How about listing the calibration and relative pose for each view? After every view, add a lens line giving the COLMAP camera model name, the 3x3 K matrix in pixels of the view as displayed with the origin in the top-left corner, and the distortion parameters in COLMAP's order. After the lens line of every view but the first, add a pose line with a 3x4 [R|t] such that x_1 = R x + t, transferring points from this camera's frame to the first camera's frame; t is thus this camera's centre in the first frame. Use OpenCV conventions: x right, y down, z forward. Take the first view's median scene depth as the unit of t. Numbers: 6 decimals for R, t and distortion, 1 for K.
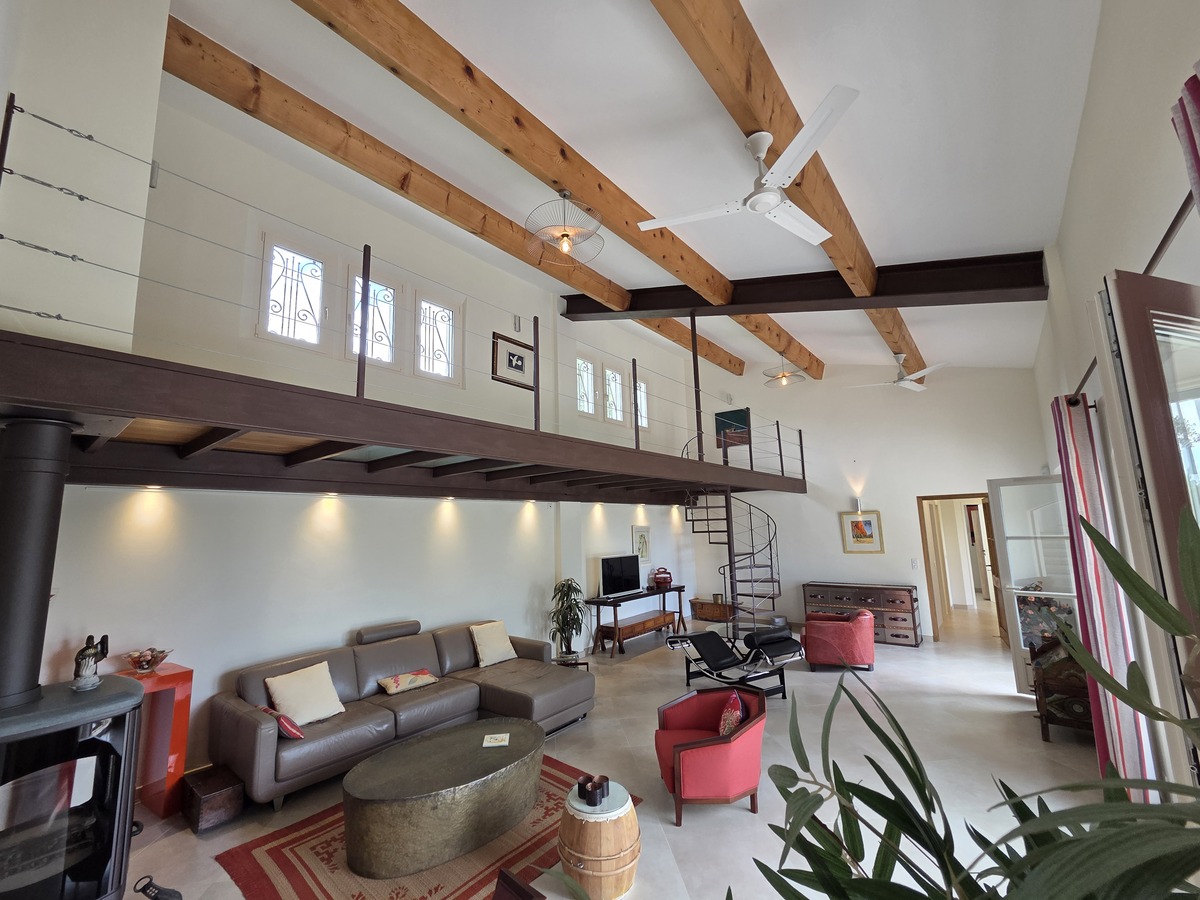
lens RADIAL K [[483.7, 0, 598.7], [0, 483.7, 459.9], [0, 0, 1]] dist [-0.019454, -0.000209]
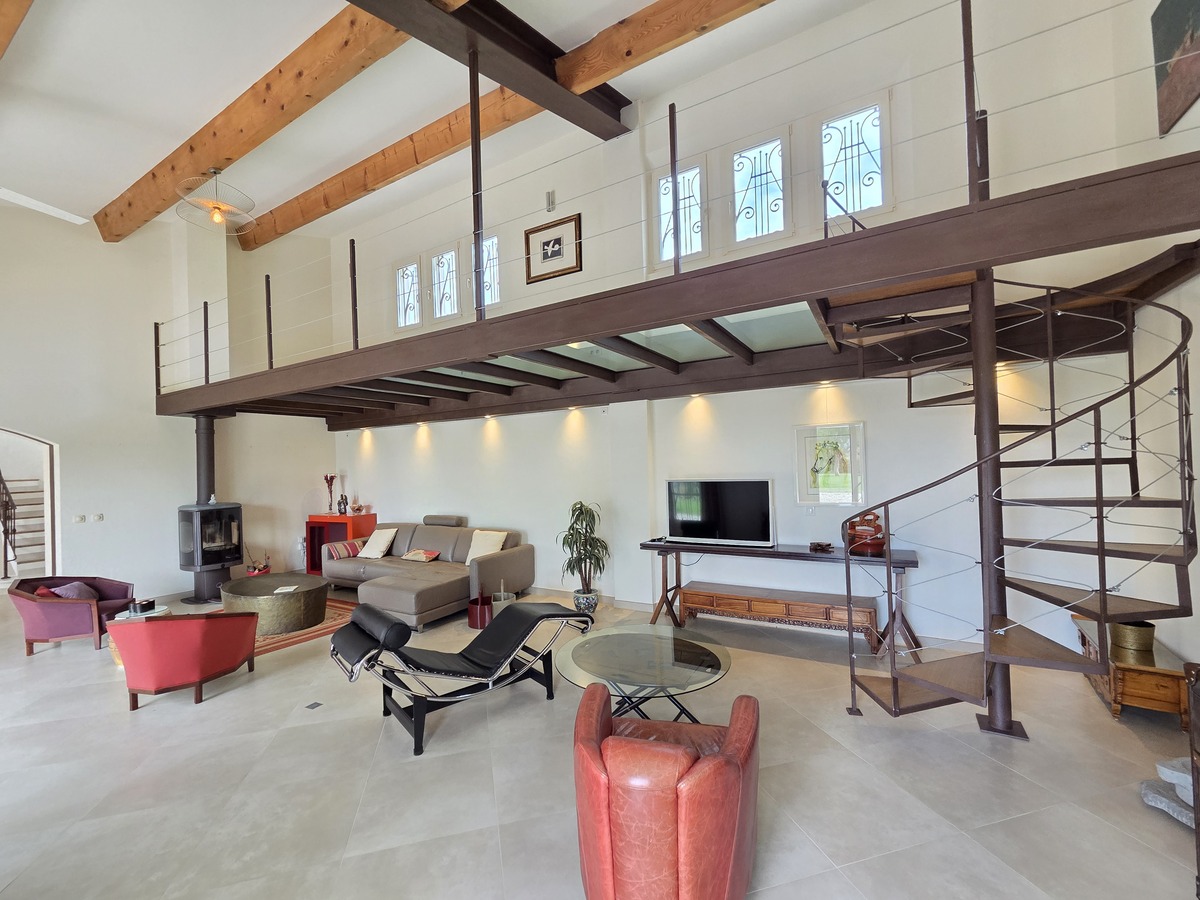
lens RADIAL K [[483.7, 0, 601.3], [0, 483.7, 448.7], [0, 0, 1]] dist [-0.019454, -0.000209]
pose [[0.198342, 0.001734, -0.980131, 0.689418], [0.165946, 0.985502, 0.035325, 0.132546], [0.965983, -0.169655, 0.195179, 0.857947]]
